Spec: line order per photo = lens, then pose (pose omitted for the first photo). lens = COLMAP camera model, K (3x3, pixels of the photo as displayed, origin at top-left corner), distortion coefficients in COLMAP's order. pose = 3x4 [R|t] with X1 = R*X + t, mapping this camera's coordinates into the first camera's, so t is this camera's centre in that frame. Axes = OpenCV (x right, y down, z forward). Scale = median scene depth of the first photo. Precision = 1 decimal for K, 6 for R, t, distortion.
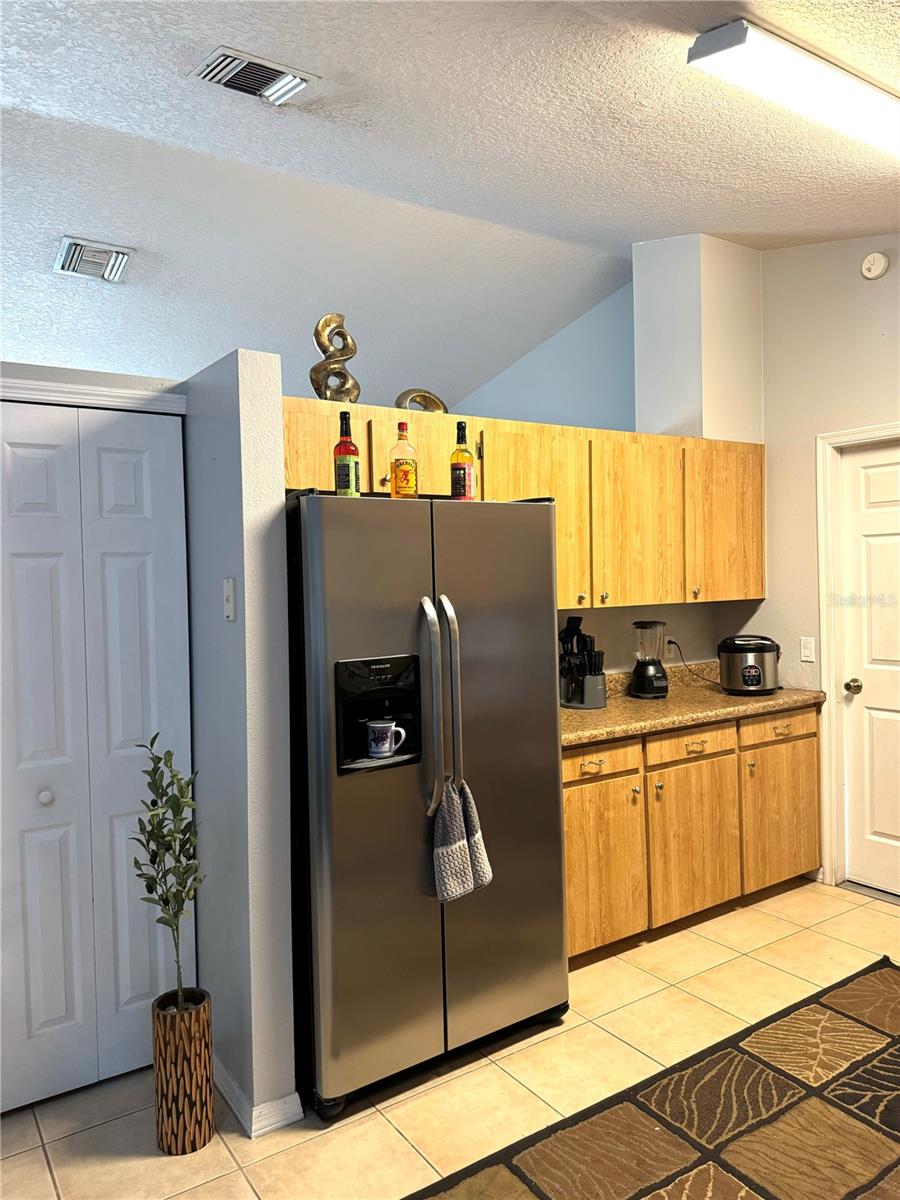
lens RADIAL K [[851.3, 0, 448.9], [0, 851.3, 594.0], [0, 0, 1]] dist [0.000151, -0.005226]
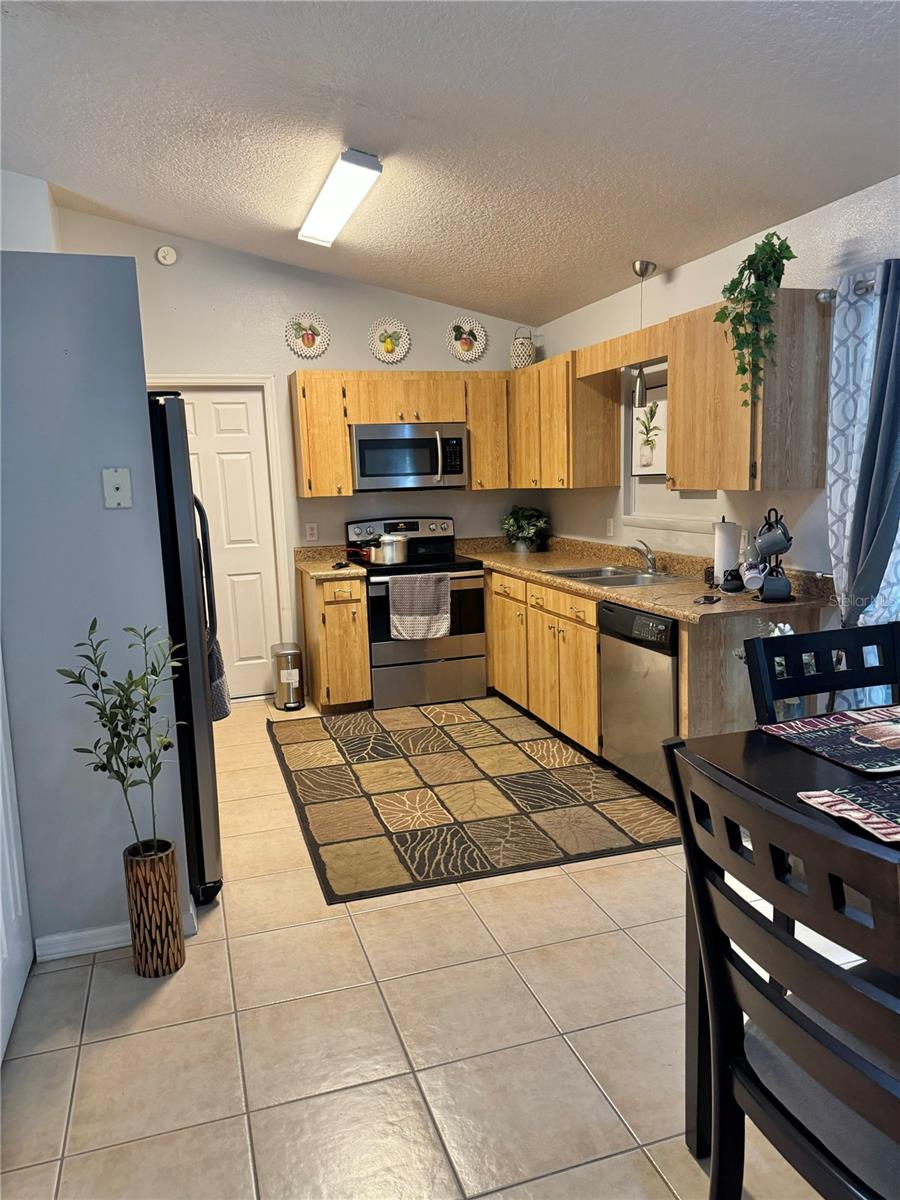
lens RADIAL K [[851.3, 0, 449.0], [0, 851.3, 603.6], [0, 0, 1]] dist [0.000151, -0.005226]
pose [[0.269078, -0.132587, 0.953949, -1.141999], [0.049610, 0.991072, 0.123753, 0.035784], [-0.961840, 0.014026, 0.273253, 0.288971]]
